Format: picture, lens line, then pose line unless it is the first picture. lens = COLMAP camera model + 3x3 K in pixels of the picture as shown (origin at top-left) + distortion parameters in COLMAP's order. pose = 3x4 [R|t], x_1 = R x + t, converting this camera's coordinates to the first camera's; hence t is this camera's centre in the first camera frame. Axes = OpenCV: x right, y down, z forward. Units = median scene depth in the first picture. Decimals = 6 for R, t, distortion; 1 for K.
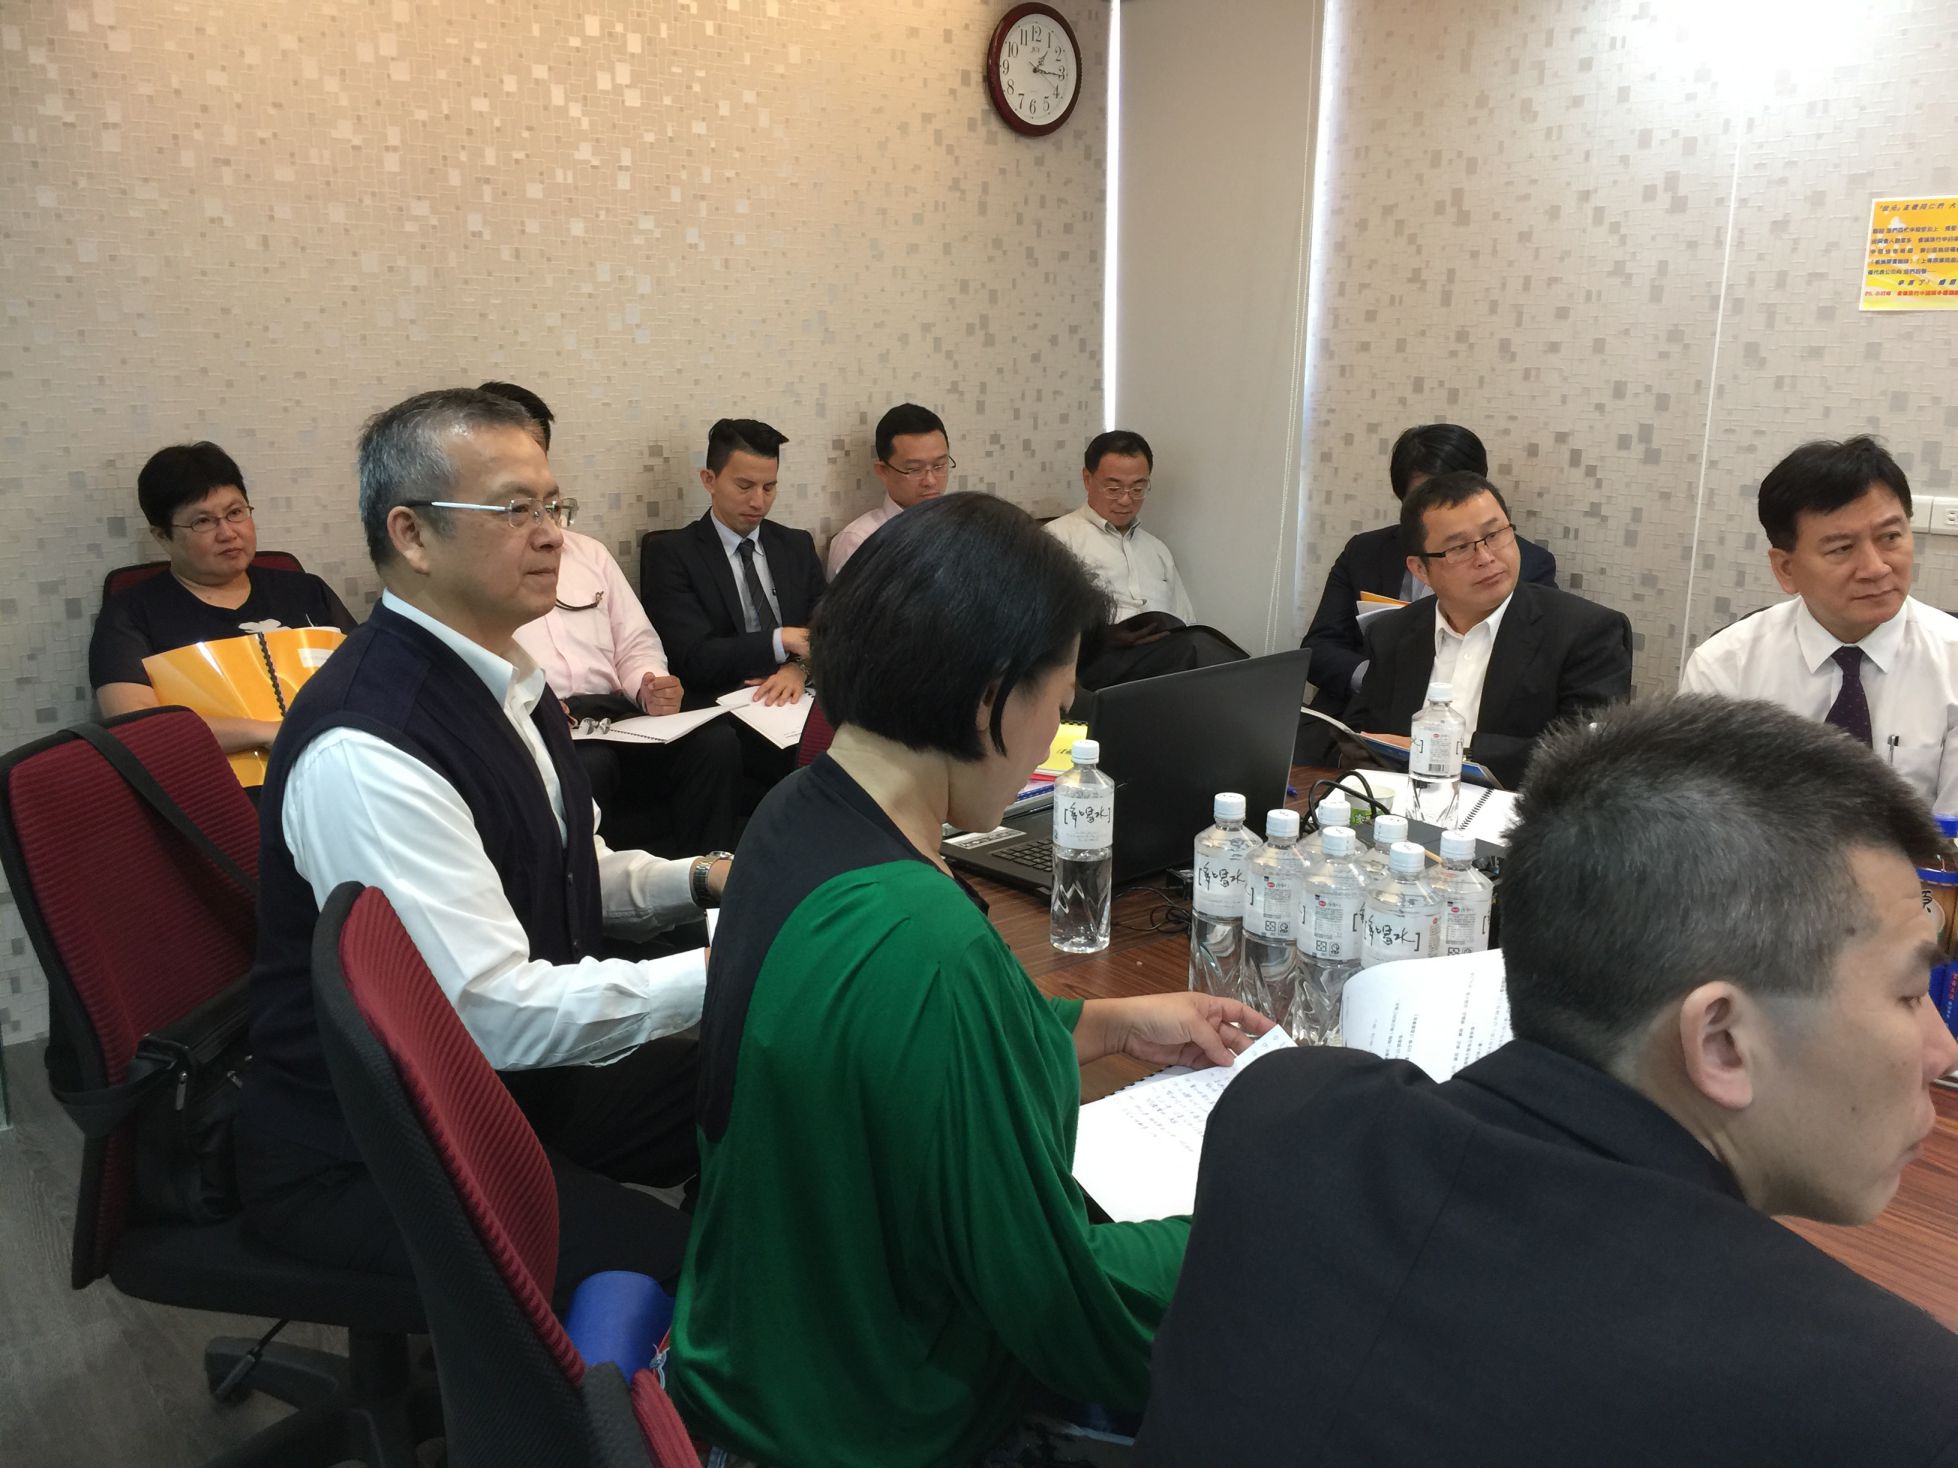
lens RADIAL K [[1617.2, 0, 972.8], [0, 1617.2, 691.0], [0, 0, 1]] dist [0.084555, -0.100096]
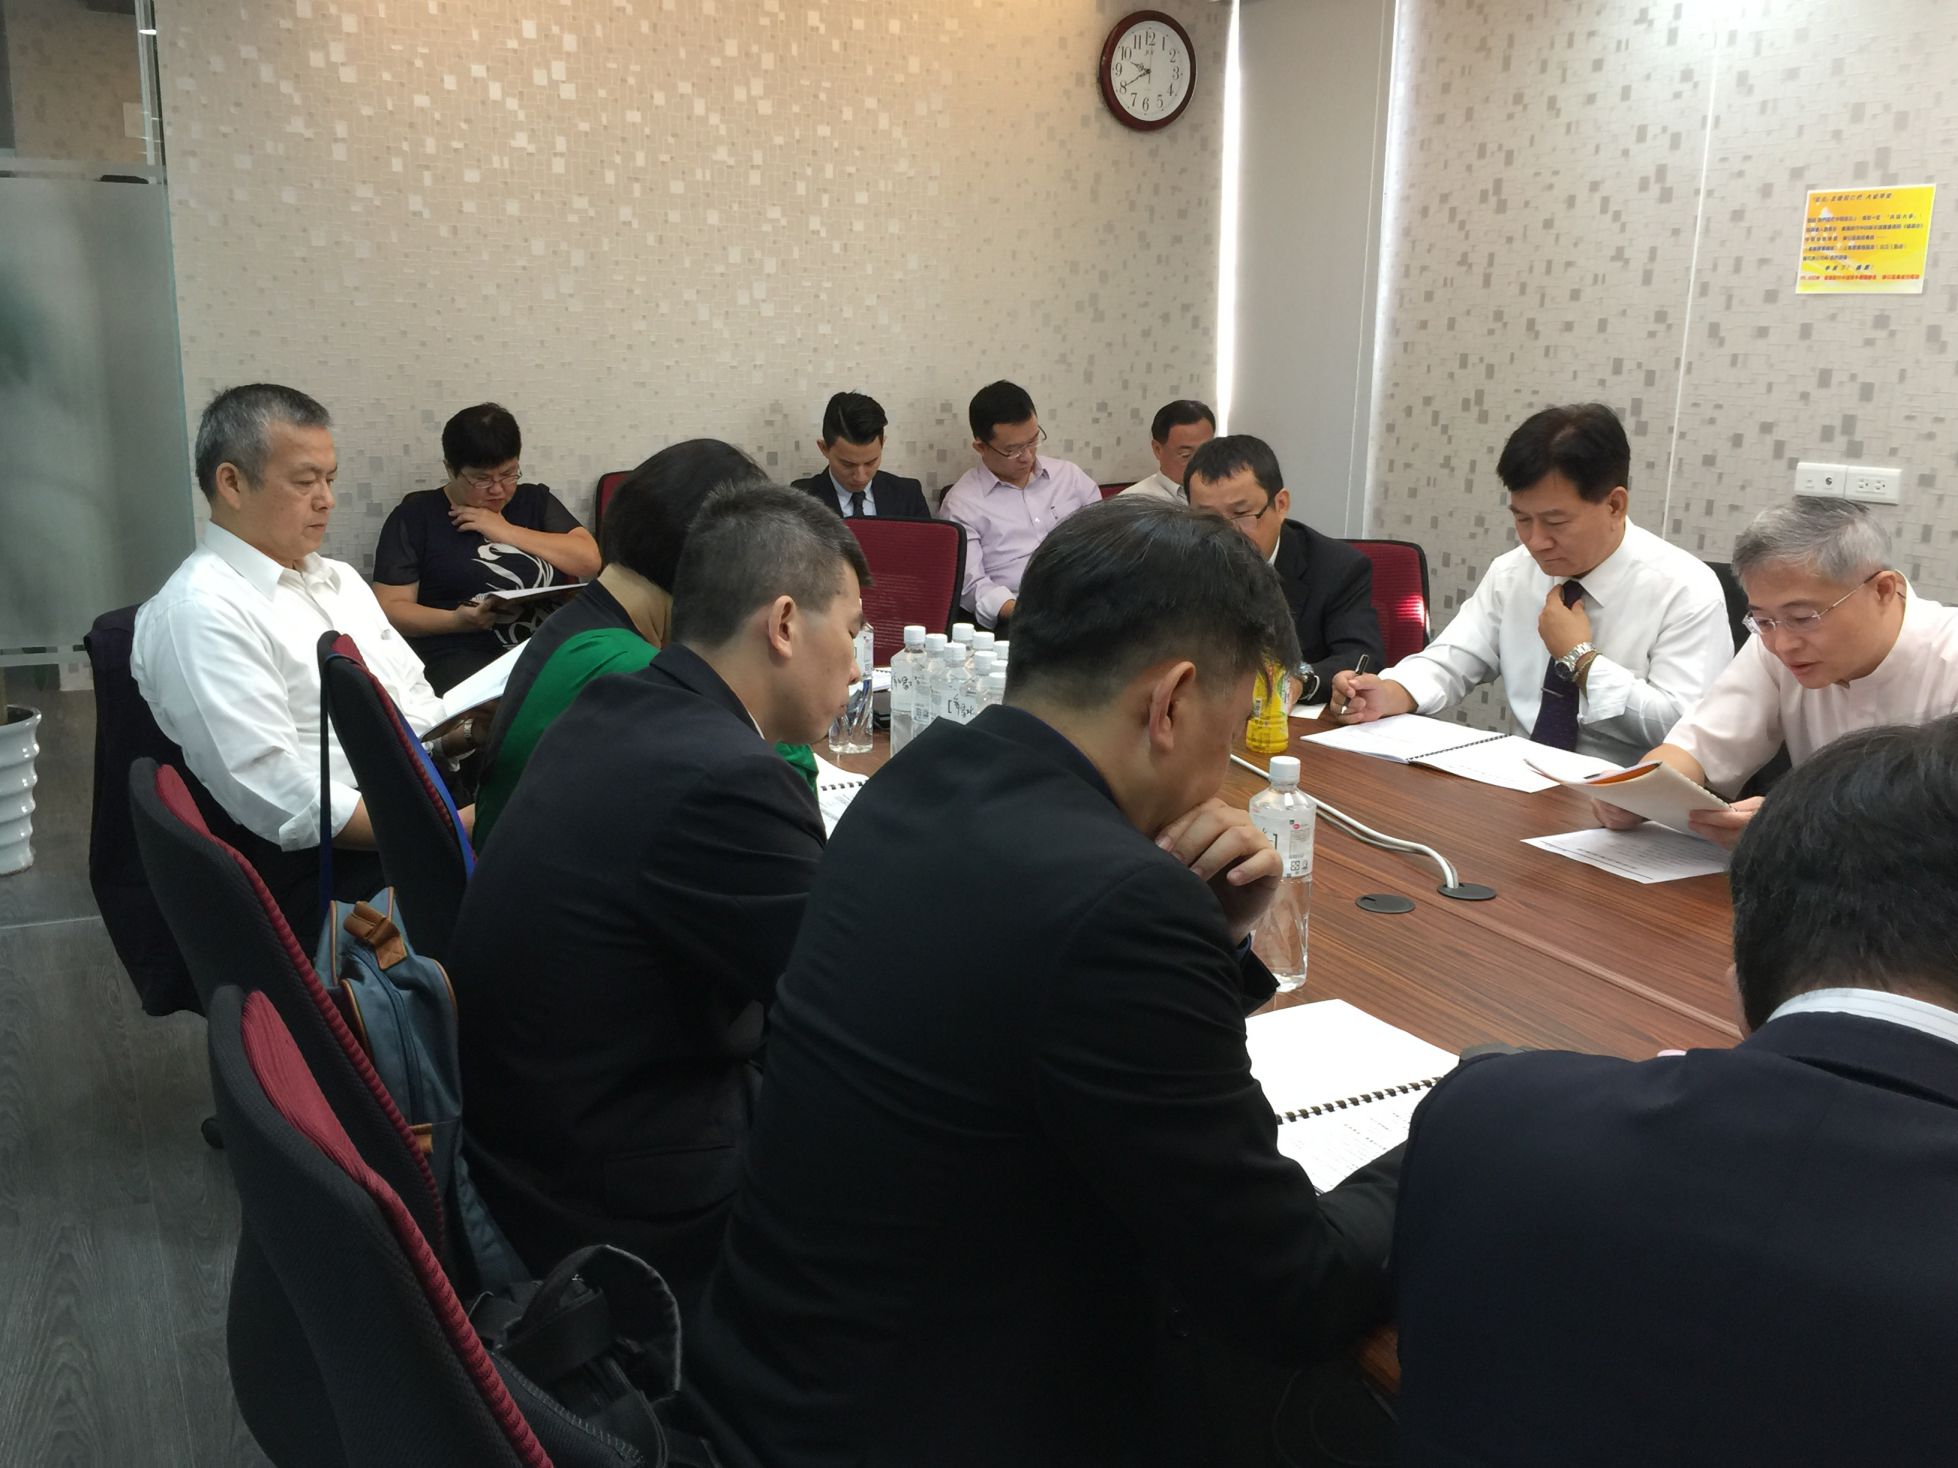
lens RADIAL K [[1815.3, 0, 1026.5], [0, 1815.3, 693.8], [0, 0, 1]] dist [0.120663, -0.163317]
pose [[0.978734, 0.050210, -0.198895, 0.252330], [-0.052460, 0.998605, -0.006055, 0.055580], [0.198313, 0.016360, 0.980002, -0.244212]]
